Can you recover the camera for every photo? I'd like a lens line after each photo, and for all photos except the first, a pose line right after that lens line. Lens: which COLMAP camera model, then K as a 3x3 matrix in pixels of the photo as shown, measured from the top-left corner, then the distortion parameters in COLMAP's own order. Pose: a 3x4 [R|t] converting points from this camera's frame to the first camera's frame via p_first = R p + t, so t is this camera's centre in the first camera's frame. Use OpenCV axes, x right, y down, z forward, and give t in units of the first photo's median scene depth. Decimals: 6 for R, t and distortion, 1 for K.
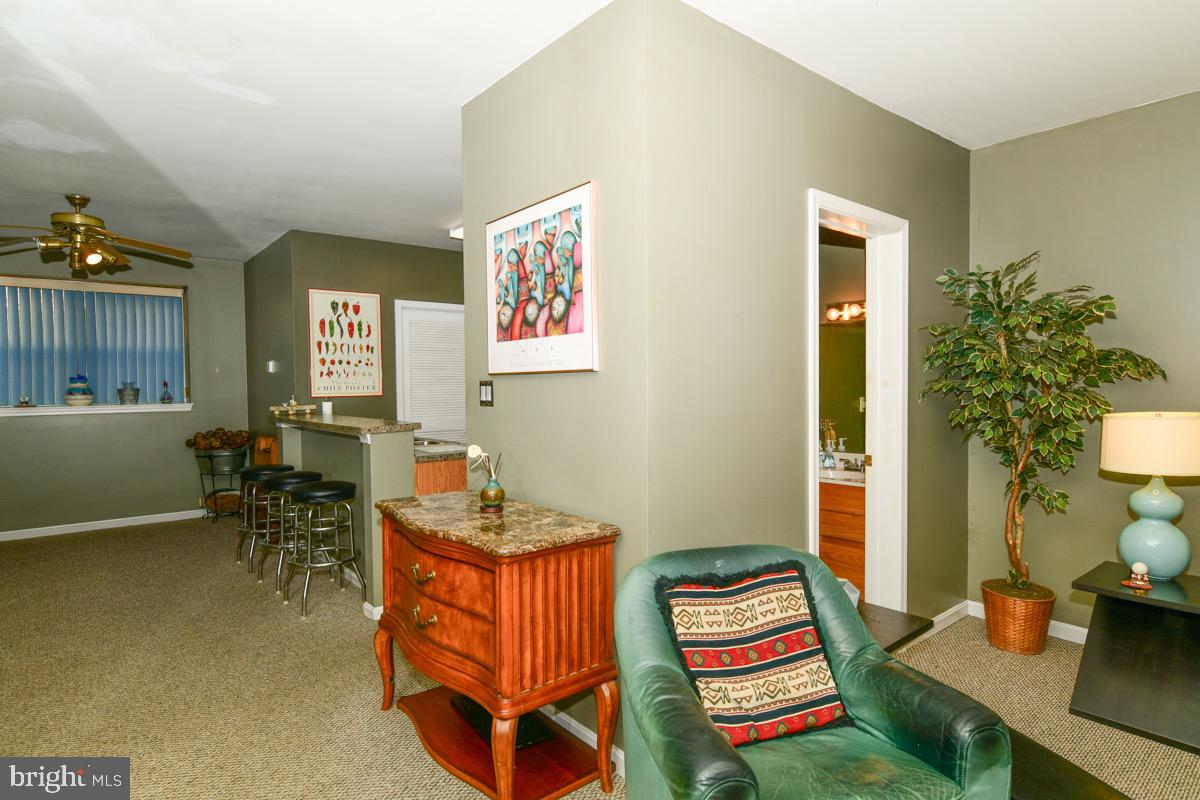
lens RADIAL K [[641.7, 0, 589.0], [0, 641.7, 398.5], [0, 0, 1]] dist [0.000401, -0.000572]
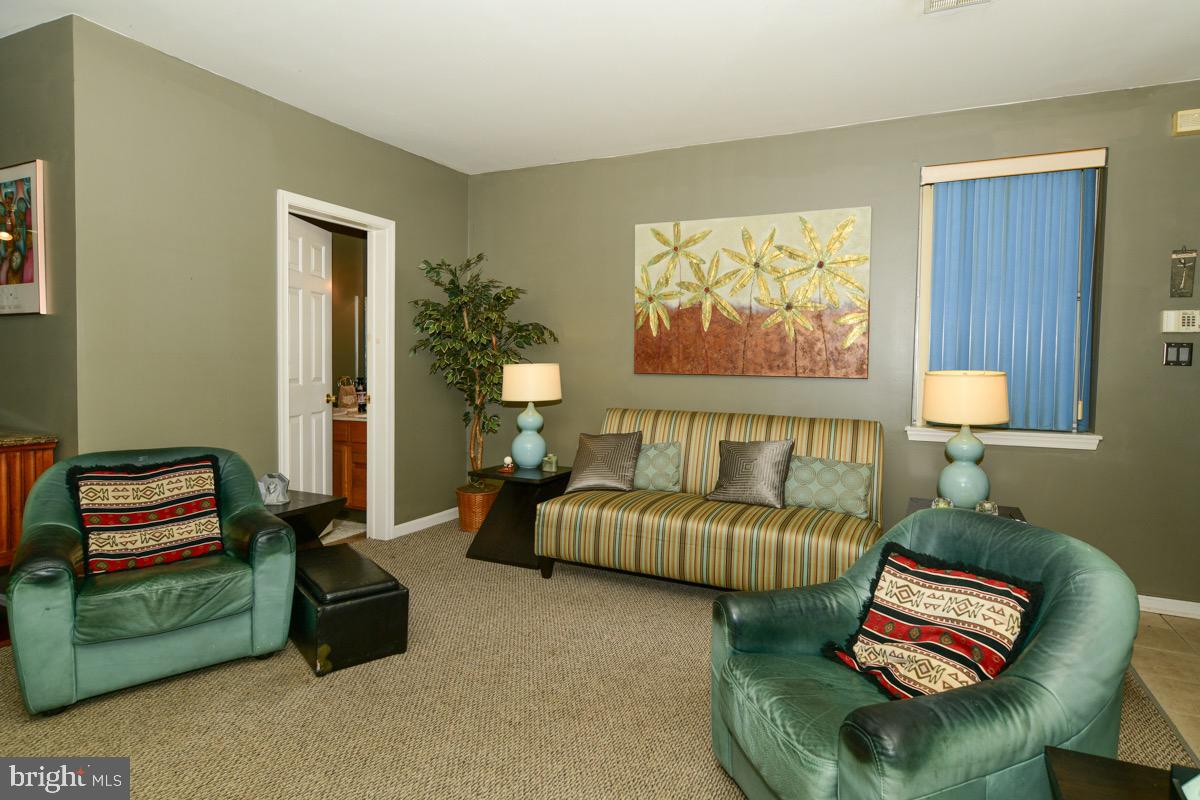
lens RADIAL K [[641.7, 0, 628.0], [0, 641.7, 380.5], [0, 0, 1]] dist [0.000401, -0.000572]
pose [[0.893986, 0.009027, 0.448004, 0.424435], [-0.012588, 0.999908, 0.004972, 0.059083], [-0.447918, -0.010084, 0.894018, -0.562875]]
